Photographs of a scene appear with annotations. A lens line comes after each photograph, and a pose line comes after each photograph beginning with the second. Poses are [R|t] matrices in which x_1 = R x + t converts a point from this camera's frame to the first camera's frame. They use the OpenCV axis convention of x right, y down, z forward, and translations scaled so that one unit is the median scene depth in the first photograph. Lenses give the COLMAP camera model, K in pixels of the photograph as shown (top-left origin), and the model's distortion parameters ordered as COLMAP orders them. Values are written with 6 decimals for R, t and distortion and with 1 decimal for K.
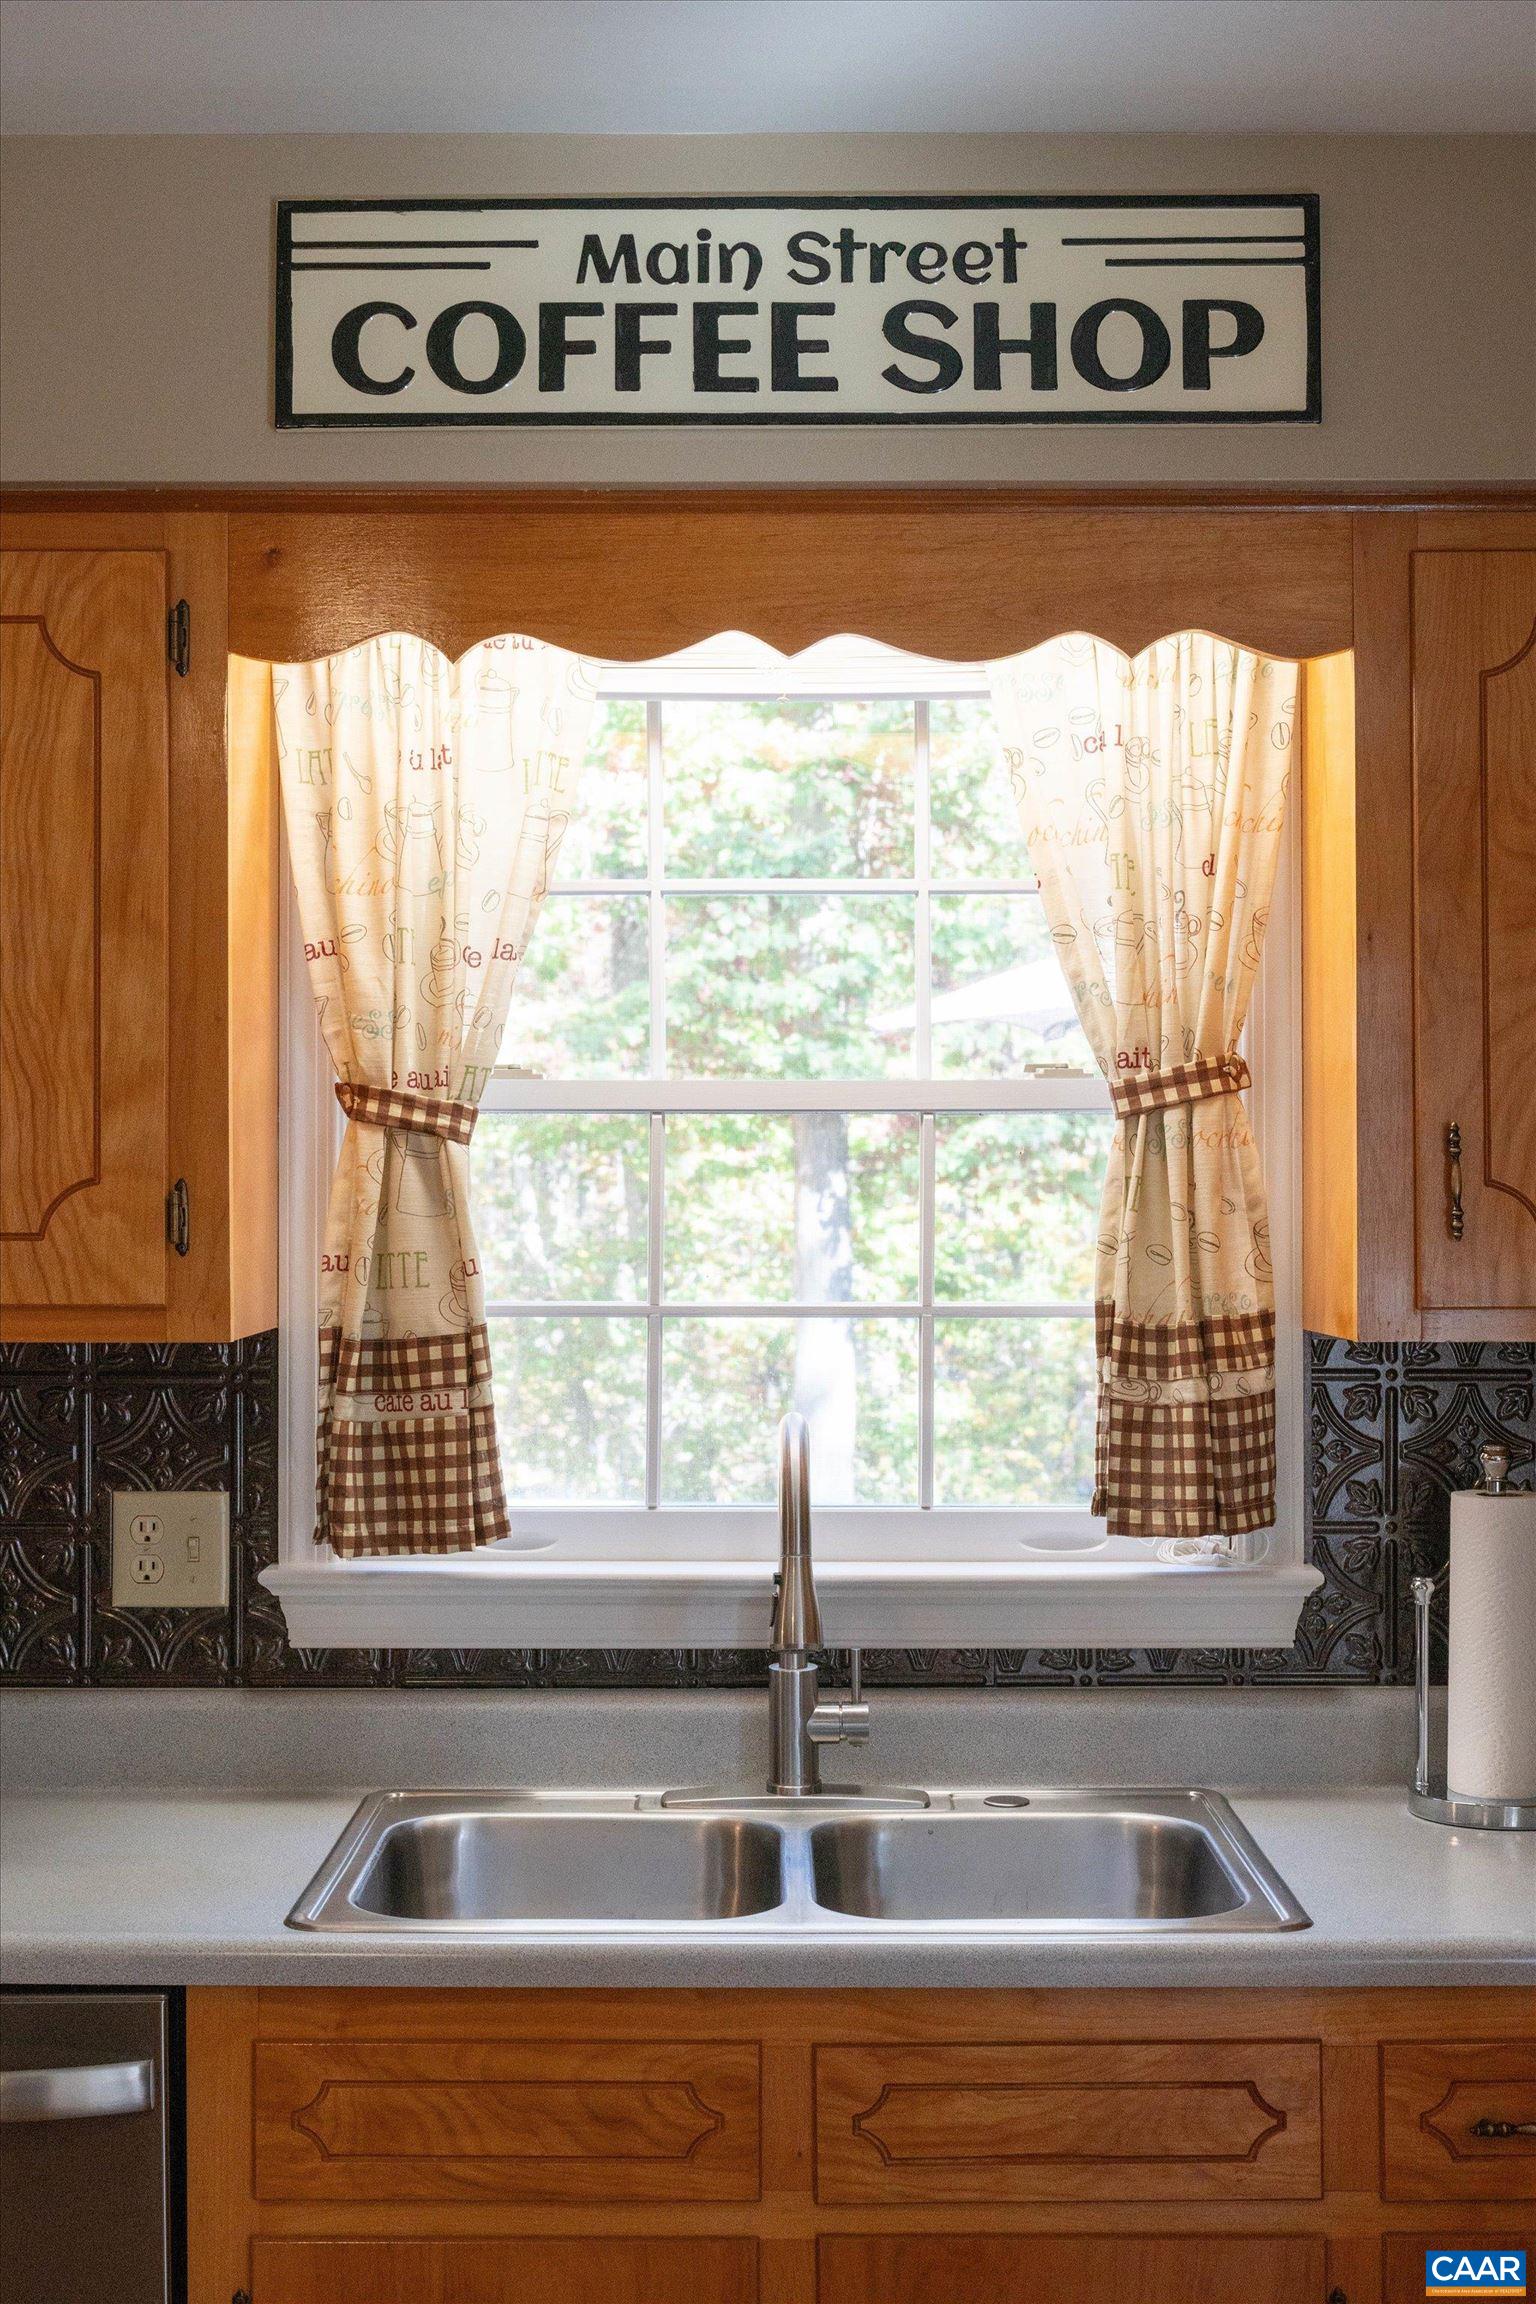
lens RADIAL K [[3087.8, 0, 762.2], [0, 3087.8, 1169.1], [0, 0, 1]] dist [0.006121, 0.000000]
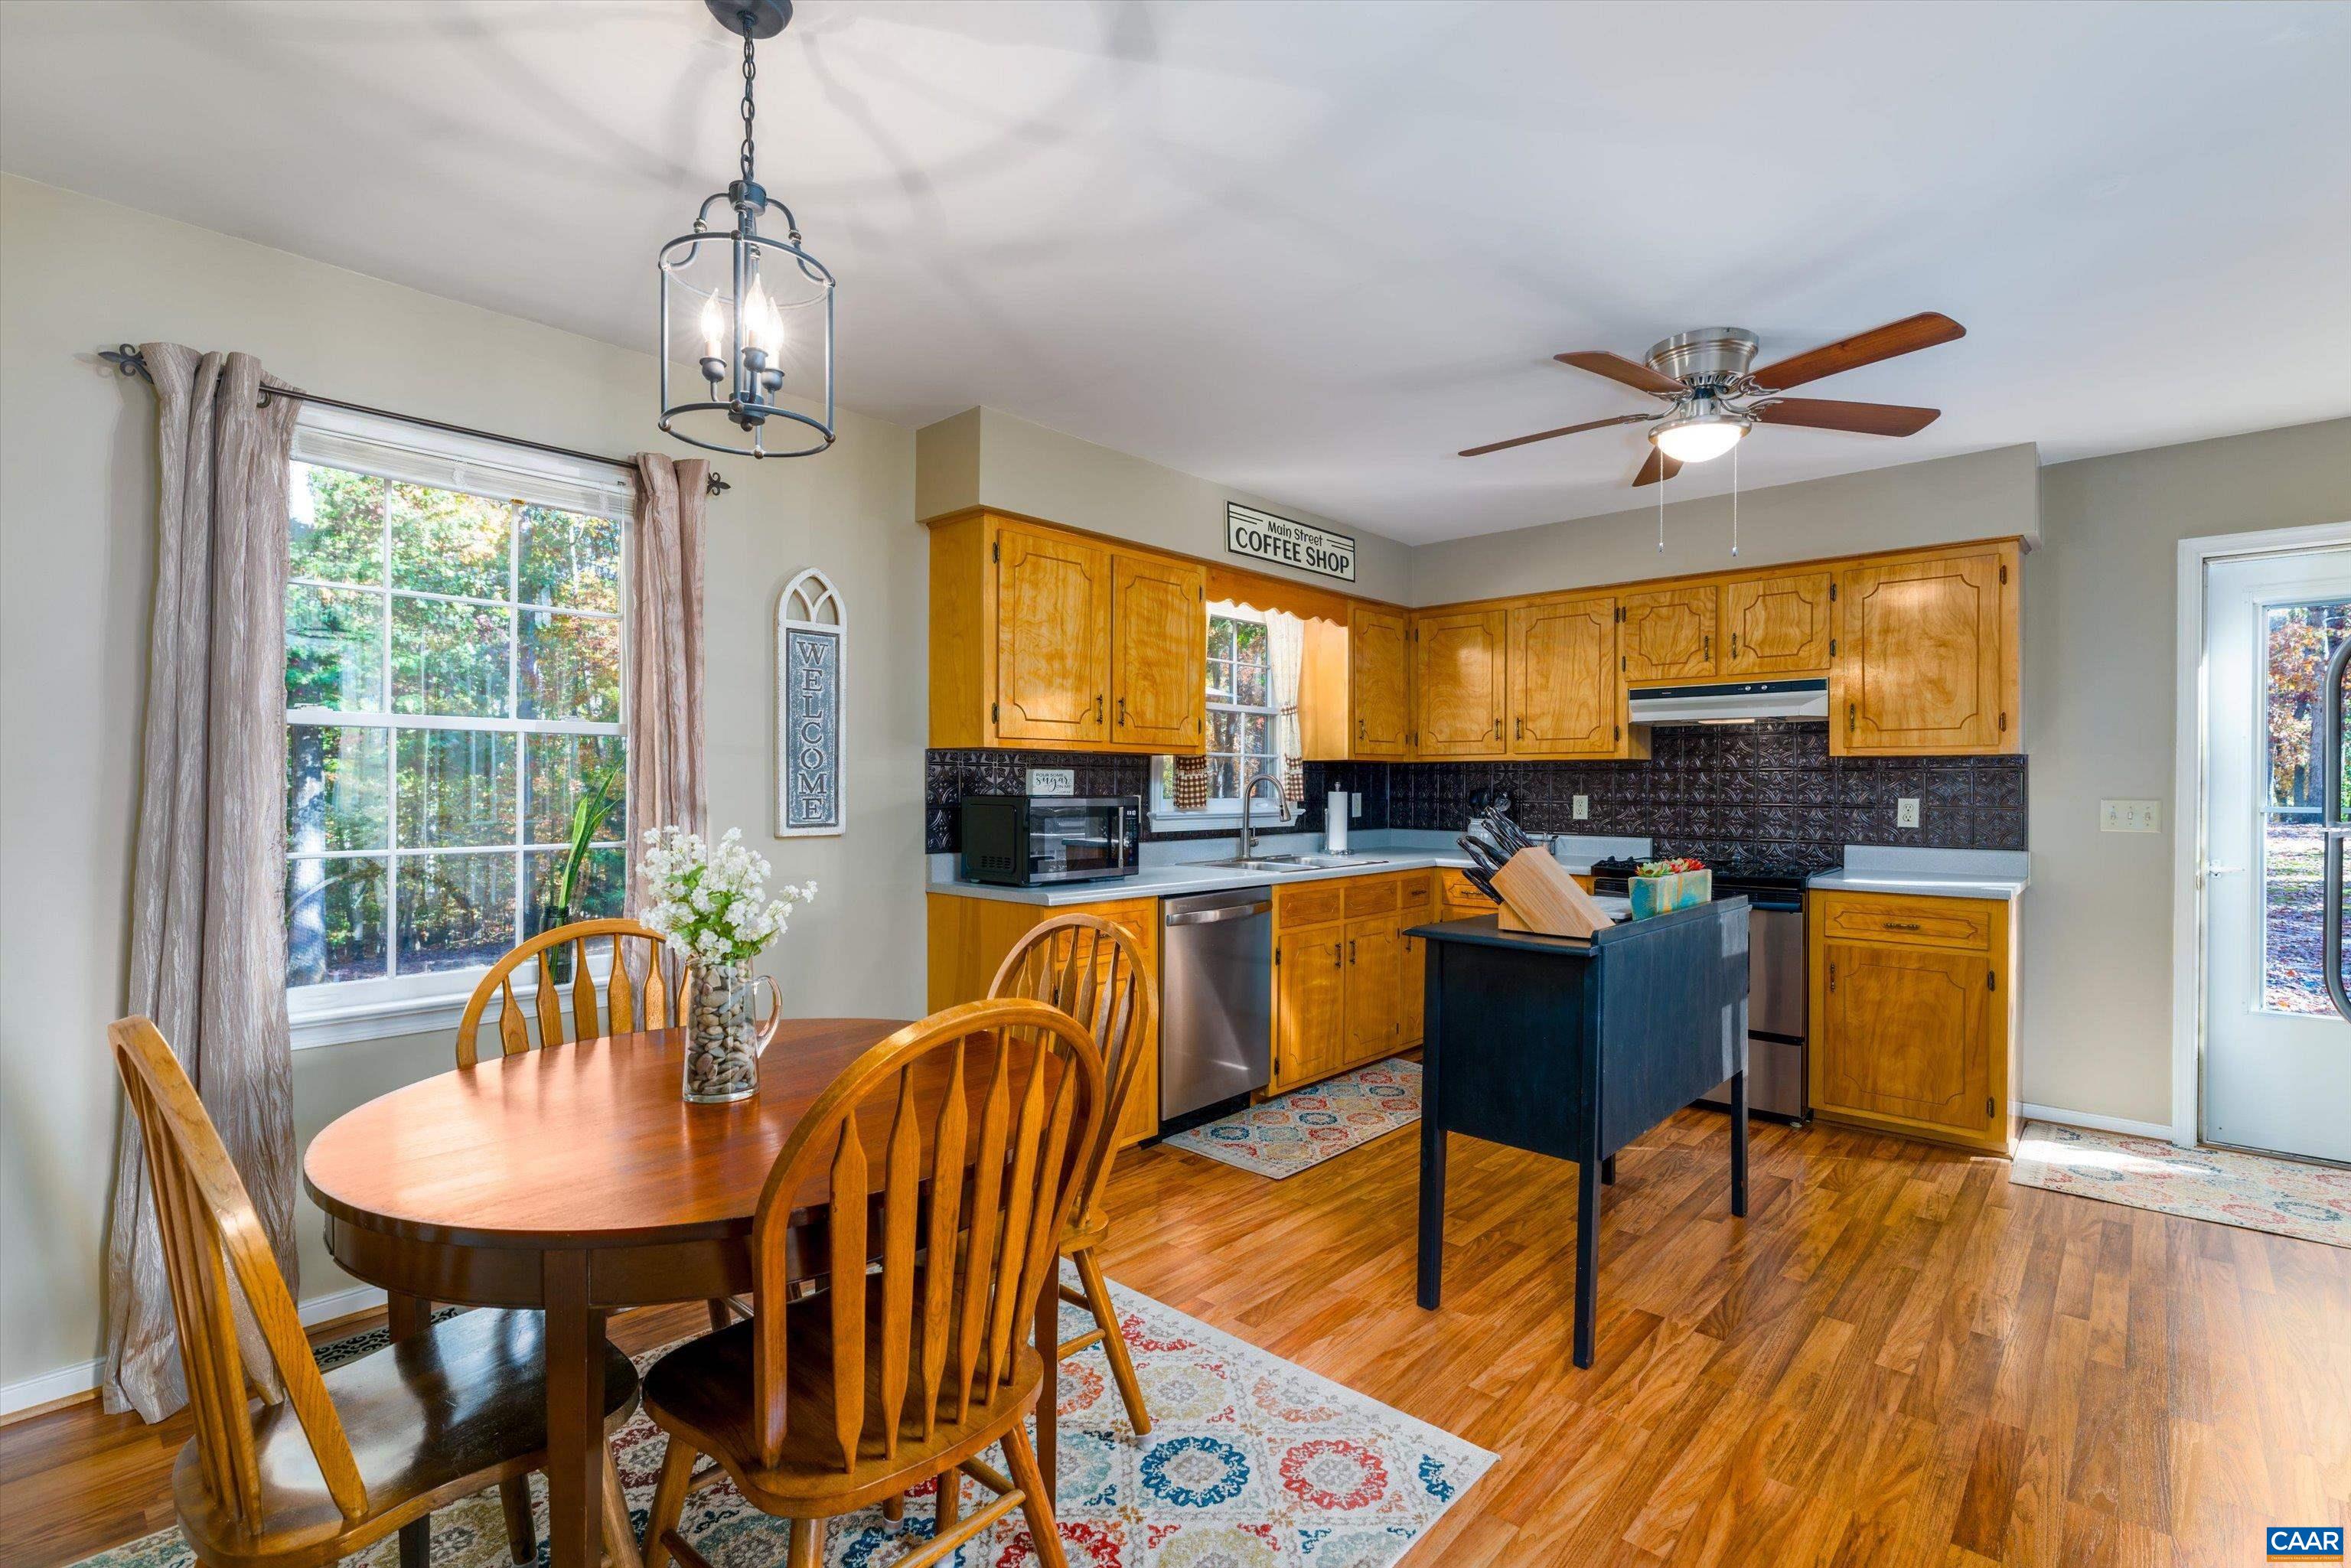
lens RADIAL K [[1064.8, 0, 1173.1], [0, 1064.8, 790.7], [0, 0, 1]] dist [-0.004173, -0.000249]
pose [[0.677000, -0.002750, 0.735977, -1.353042], [-0.009839, 0.999870, 0.012787, 0.090254], [-0.735917, -0.015898, 0.676885, 0.000200]]
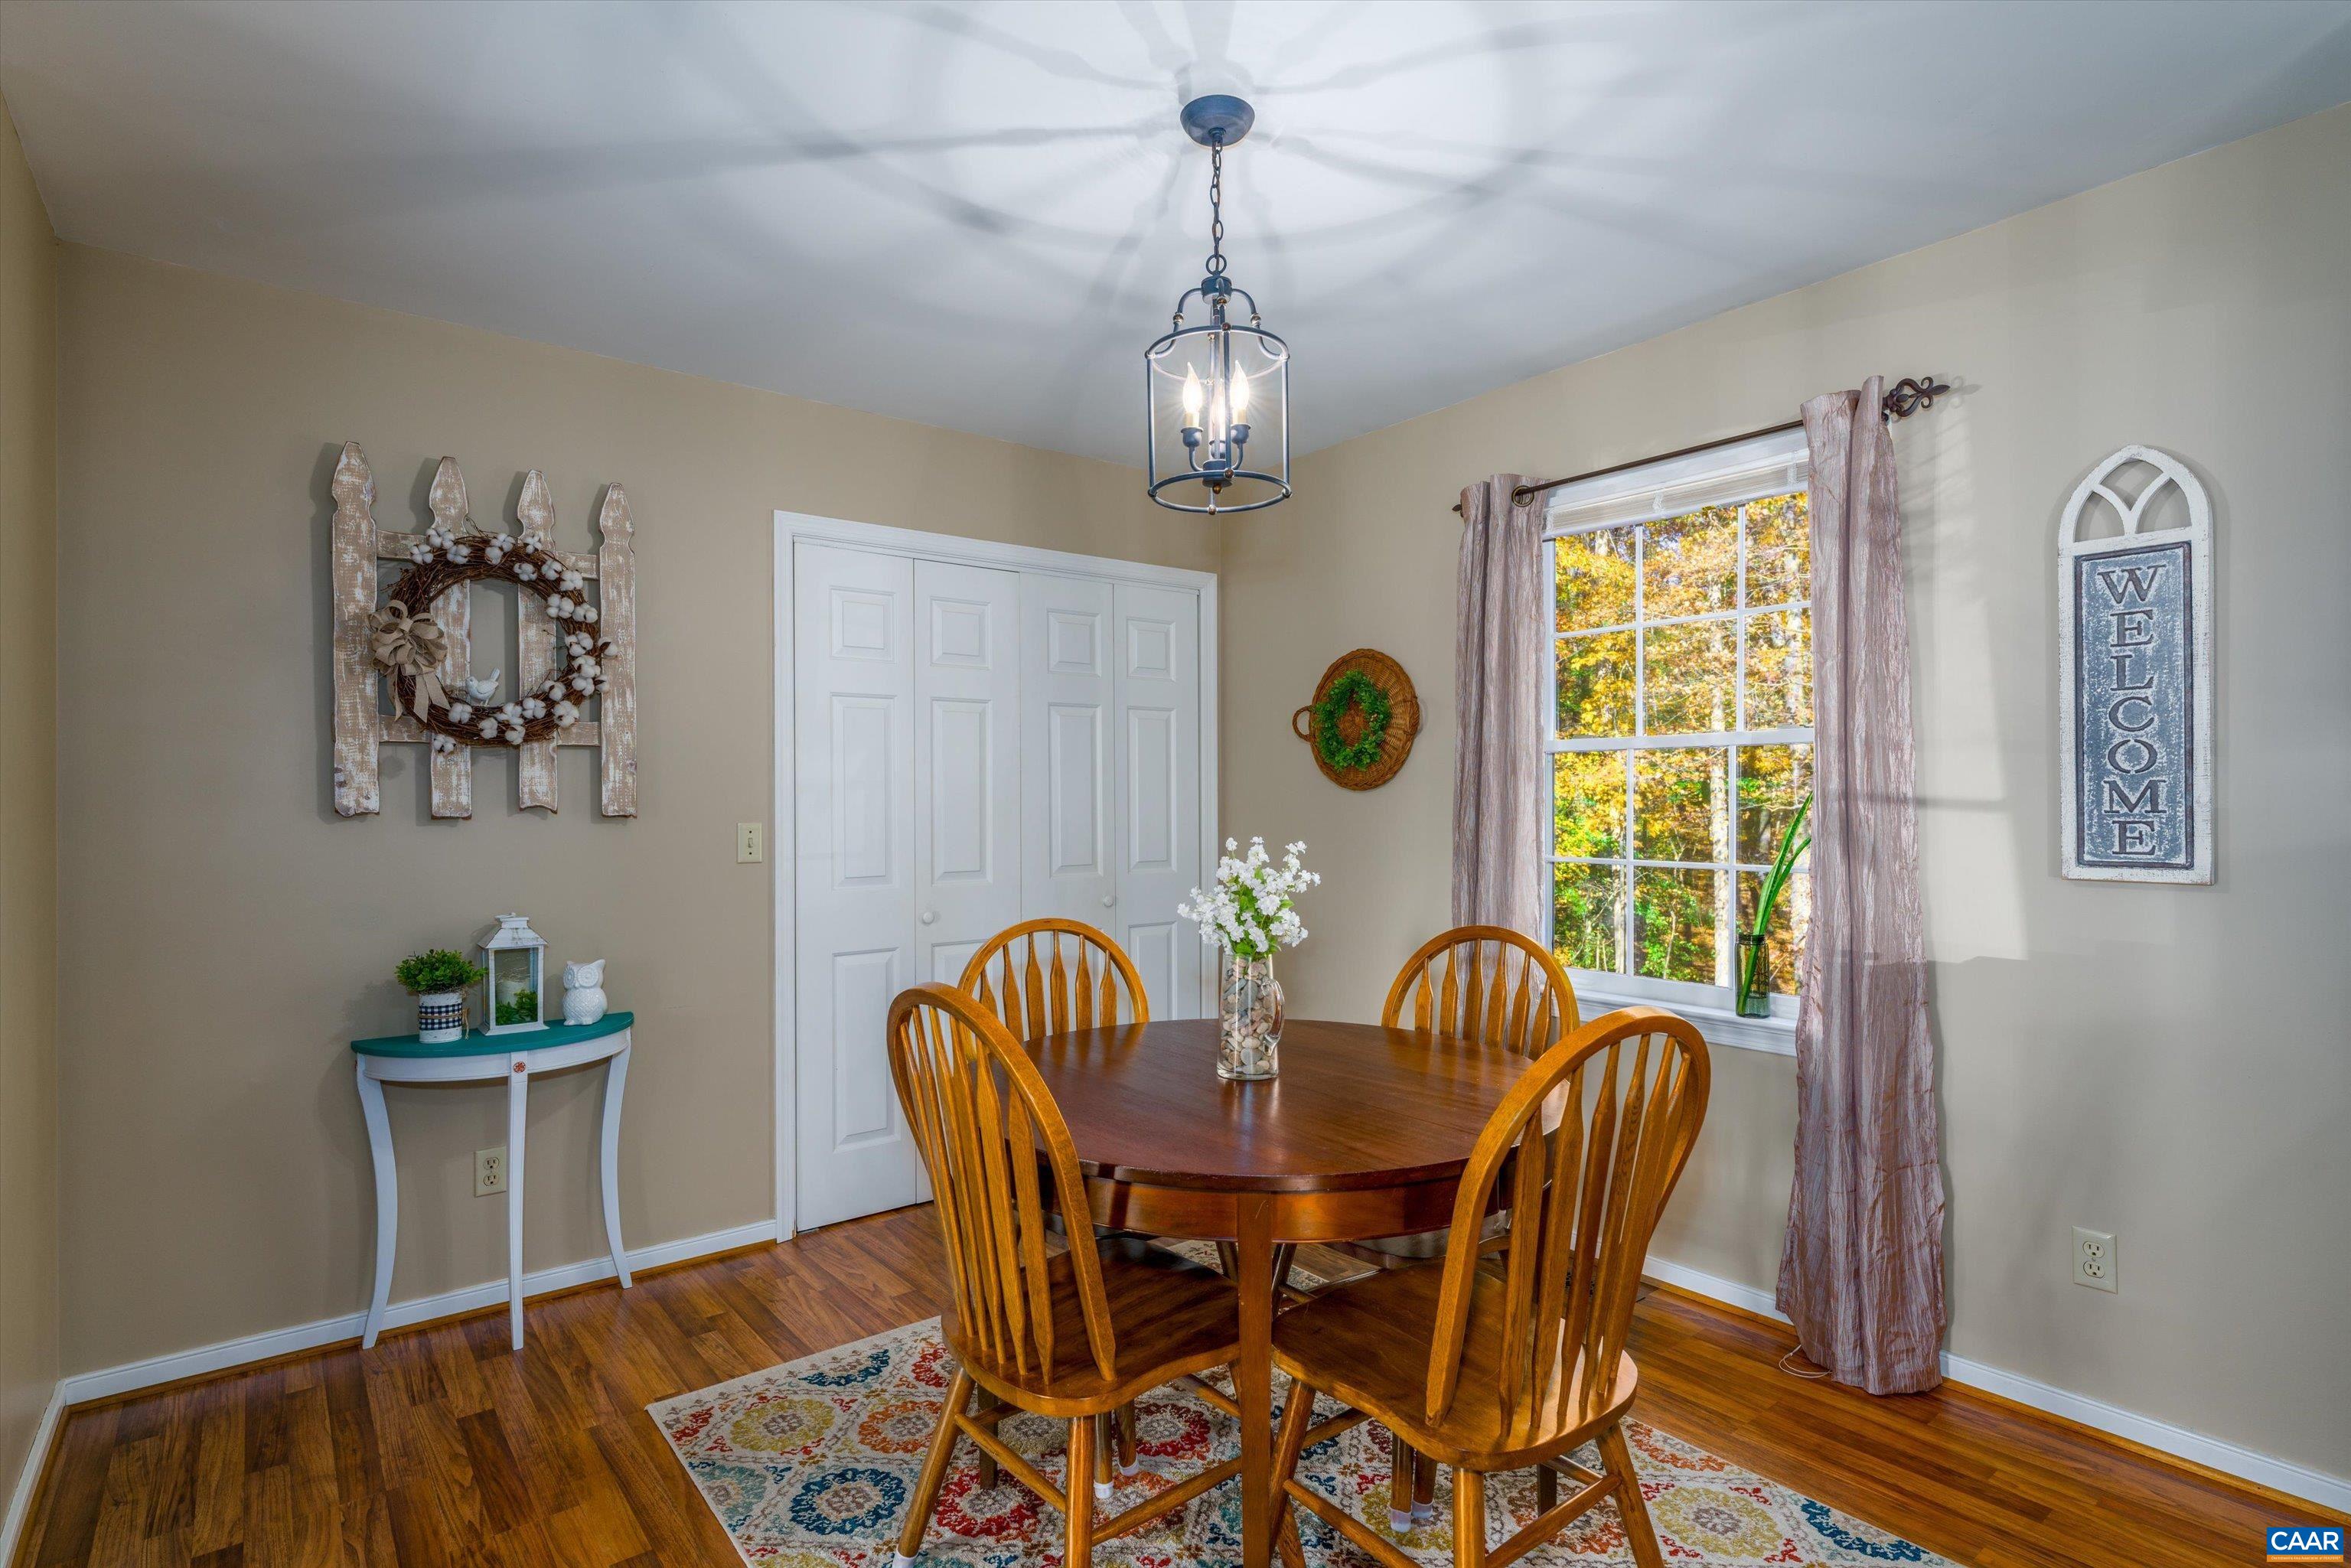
lens RADIAL K [[1167.4, 0, 1187.2], [0, 1167.4, 798.0], [0, 0, 1]] dist [-0.000532, -0.000468]
pose [[0.623329, -0.003783, -0.781951, -0.519184], [0.010048, 0.999944, 0.003172, 0.093312], [0.781895, -0.009834, 0.623332, 0.095404]]
